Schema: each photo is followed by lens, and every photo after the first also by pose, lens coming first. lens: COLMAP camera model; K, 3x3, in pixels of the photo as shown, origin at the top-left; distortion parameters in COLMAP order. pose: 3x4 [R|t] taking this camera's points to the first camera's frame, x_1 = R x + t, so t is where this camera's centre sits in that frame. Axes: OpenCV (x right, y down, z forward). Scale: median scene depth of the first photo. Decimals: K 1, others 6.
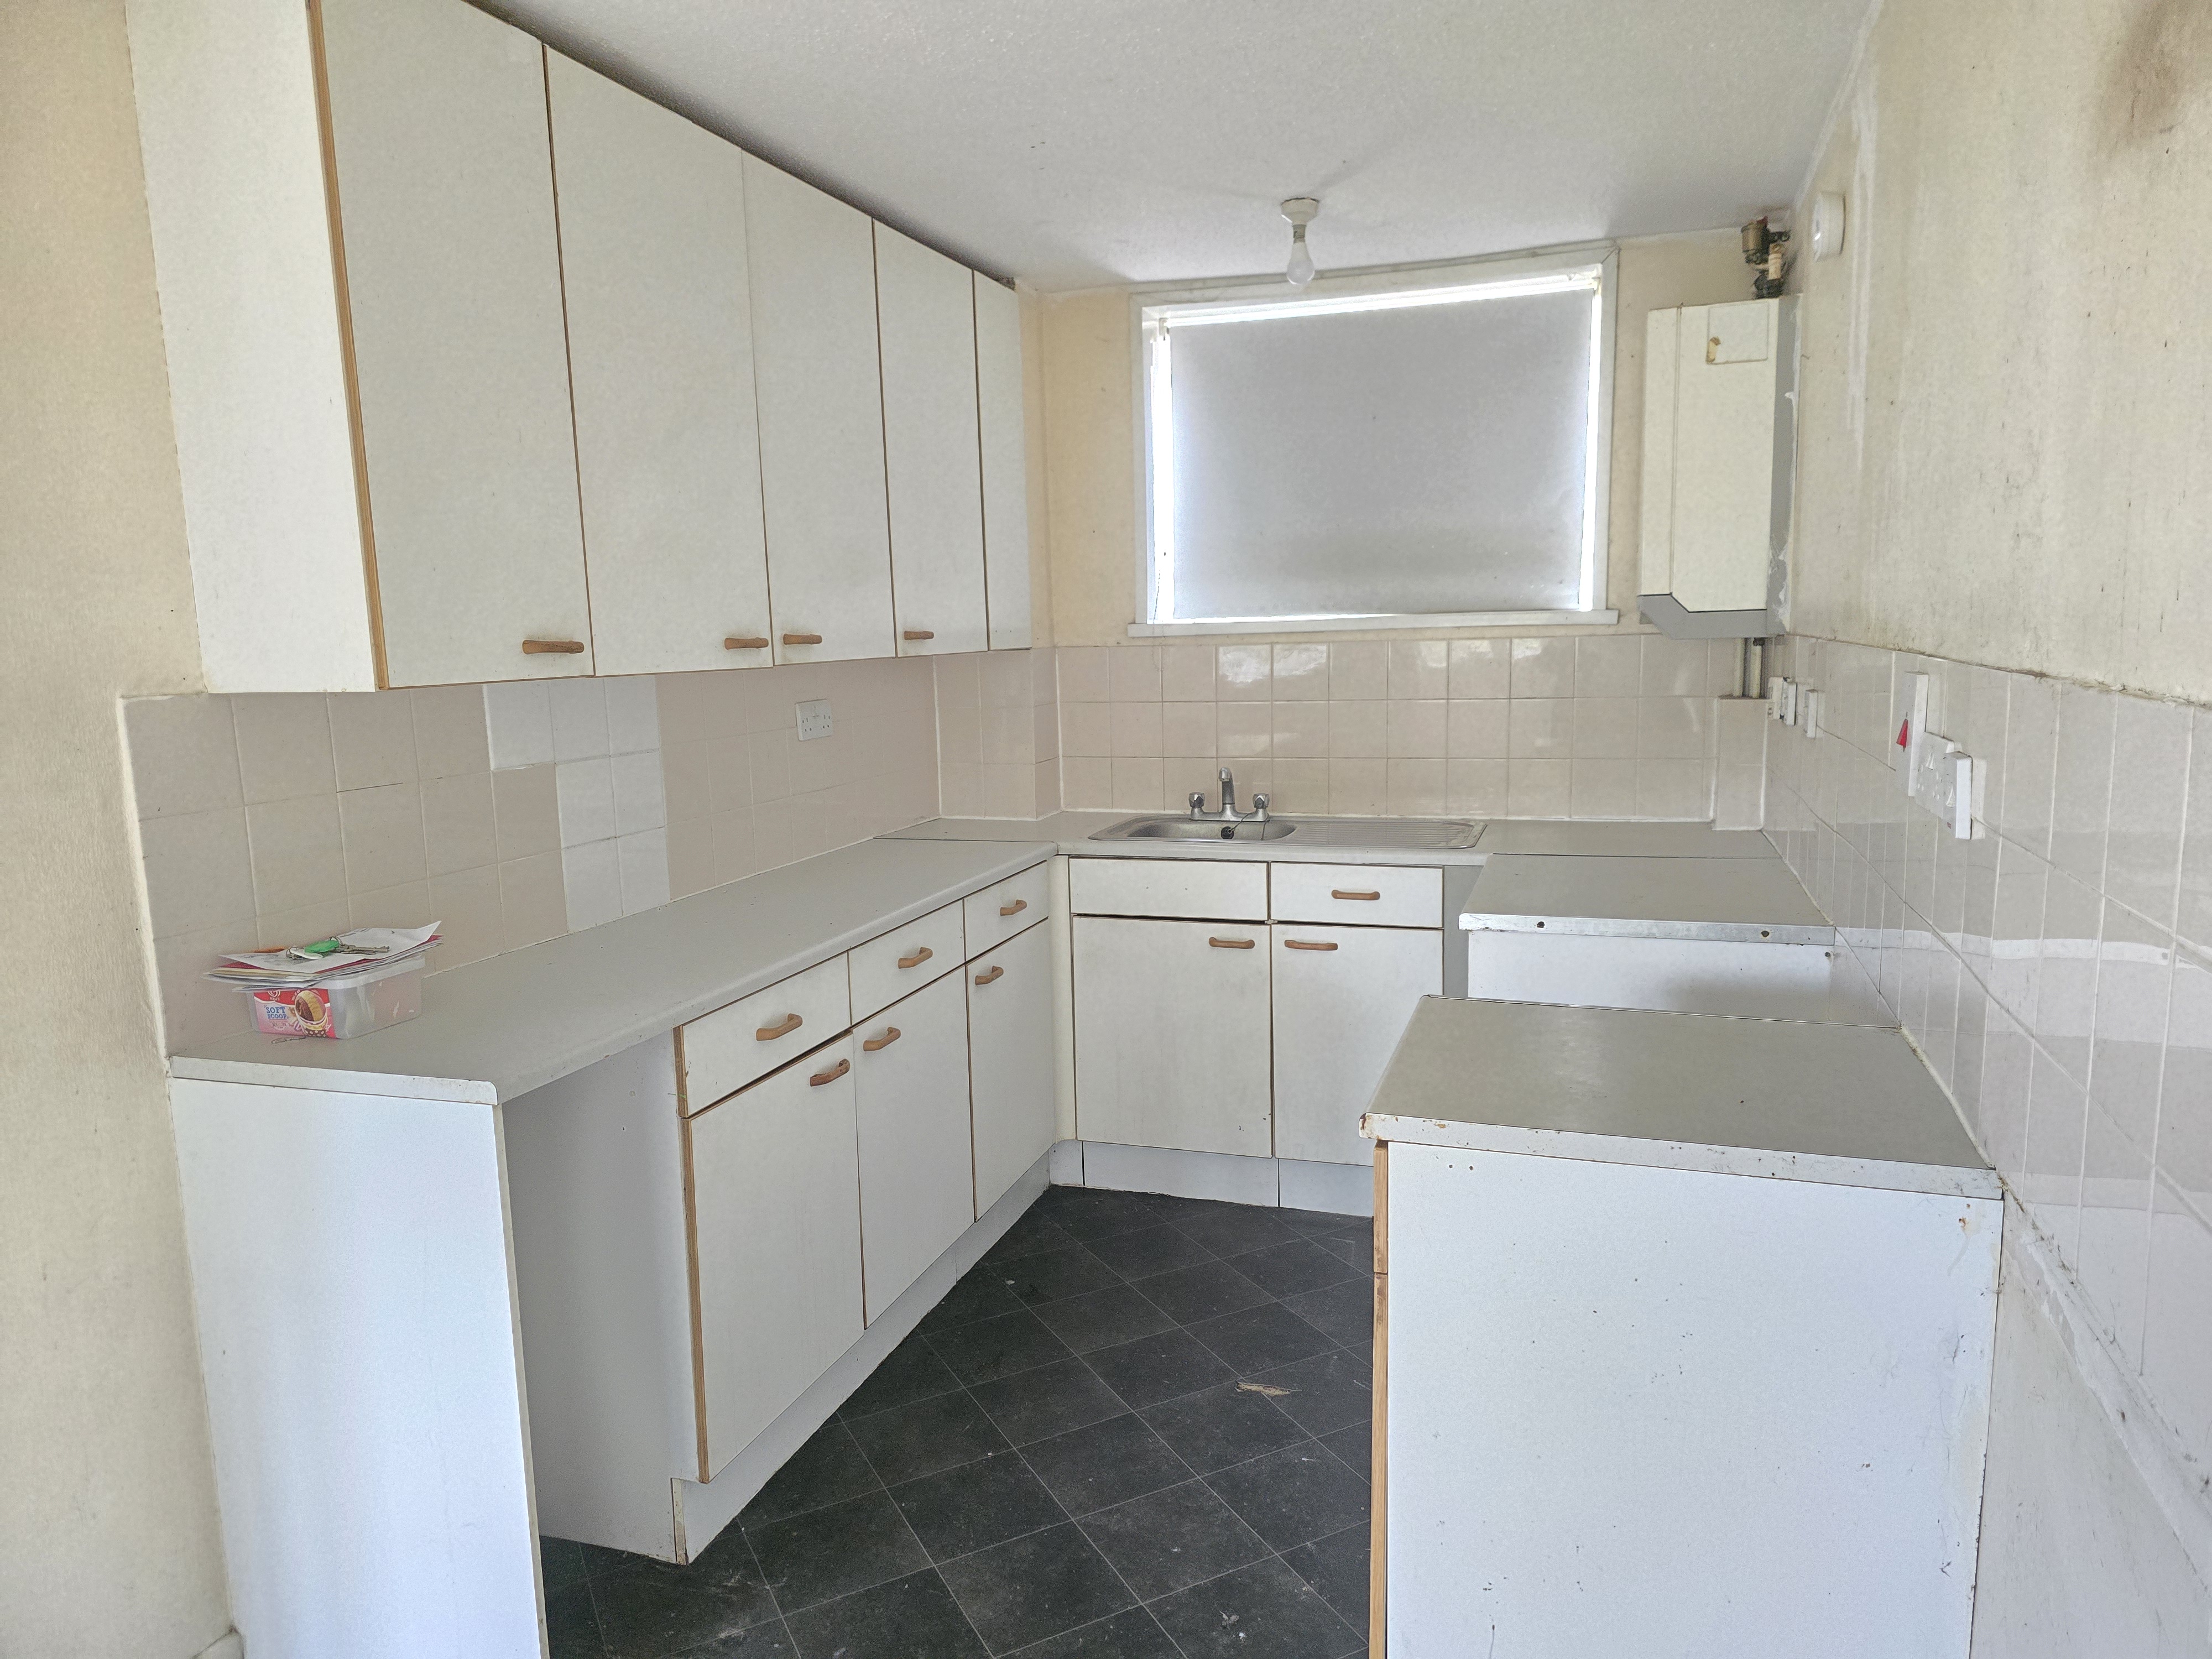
lens RADIAL K [[1445.0, 0, 1106.0], [0, 1445.0, 829.5], [0, 0, 1]] dist [0.071662, -0.061836]
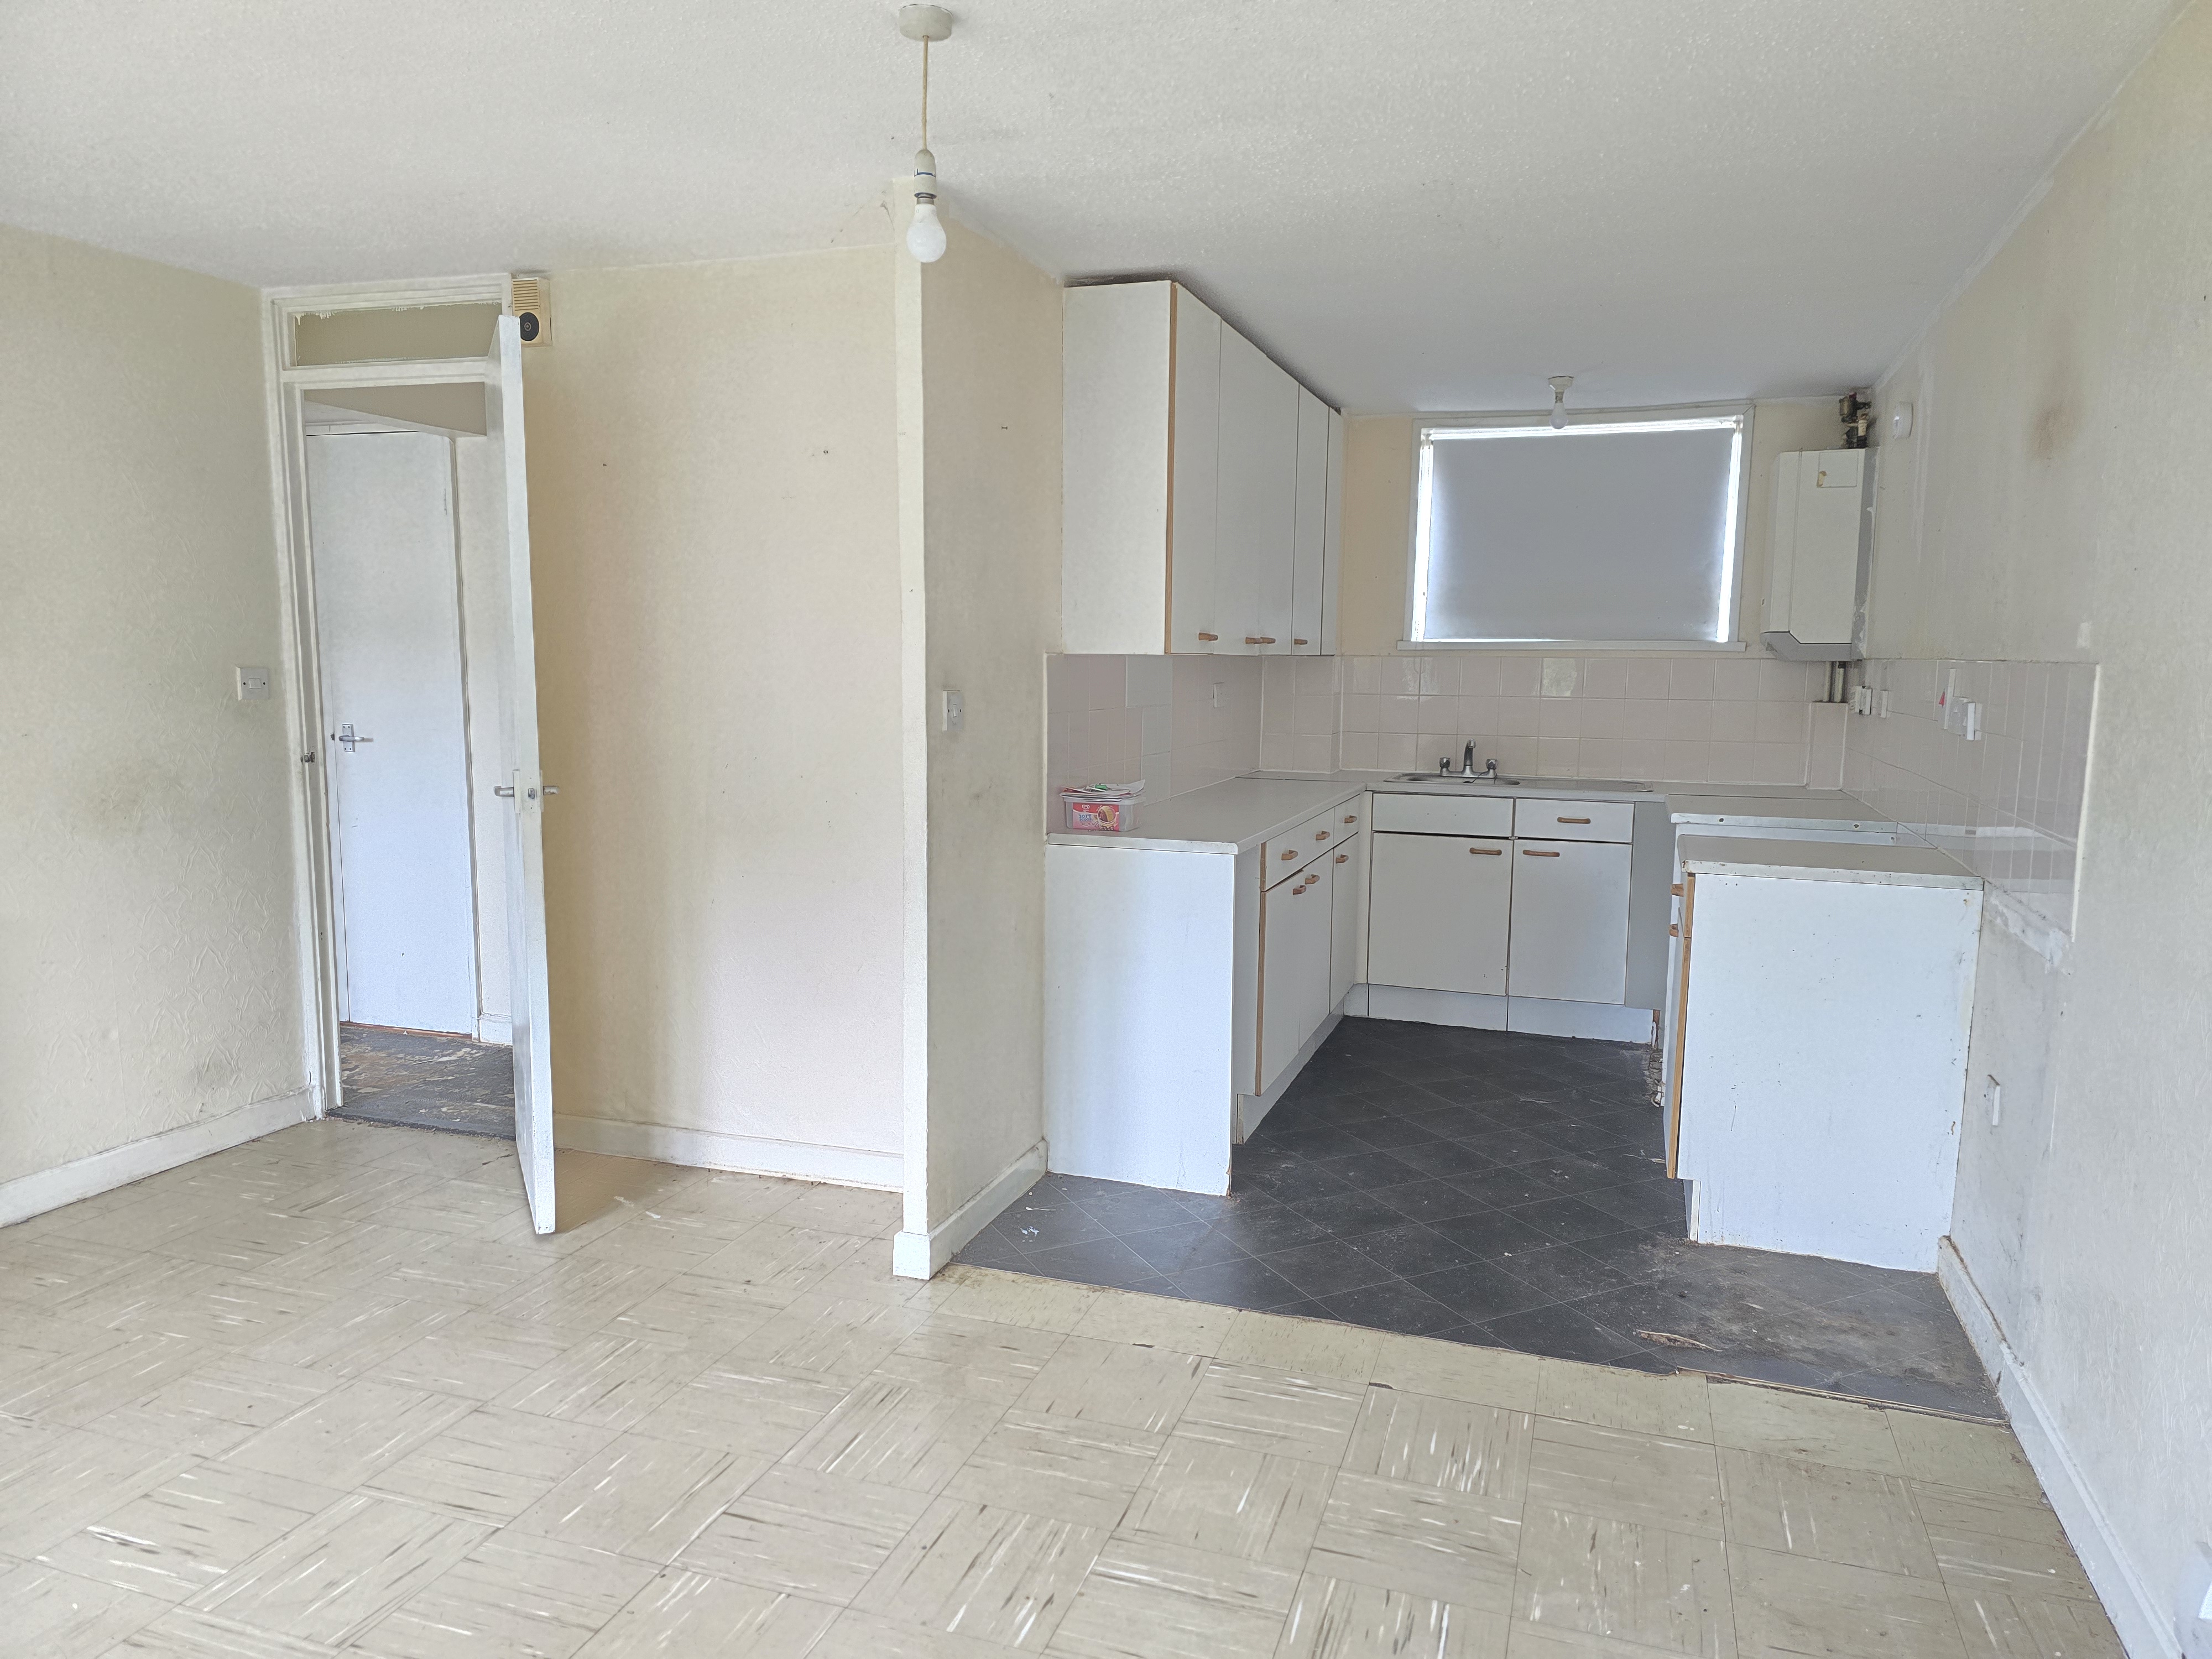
lens RADIAL K [[1454.1, 0, 1101.4], [0, 1454.1, 824.7], [0, 0, 1]] dist [0.061428, -0.036289]
pose [[0.999241, 0.037670, -0.009887, -0.317412], [-0.037912, 0.998954, -0.025559, 0.110658], [0.008914, 0.025914, 0.999624, -0.561933]]
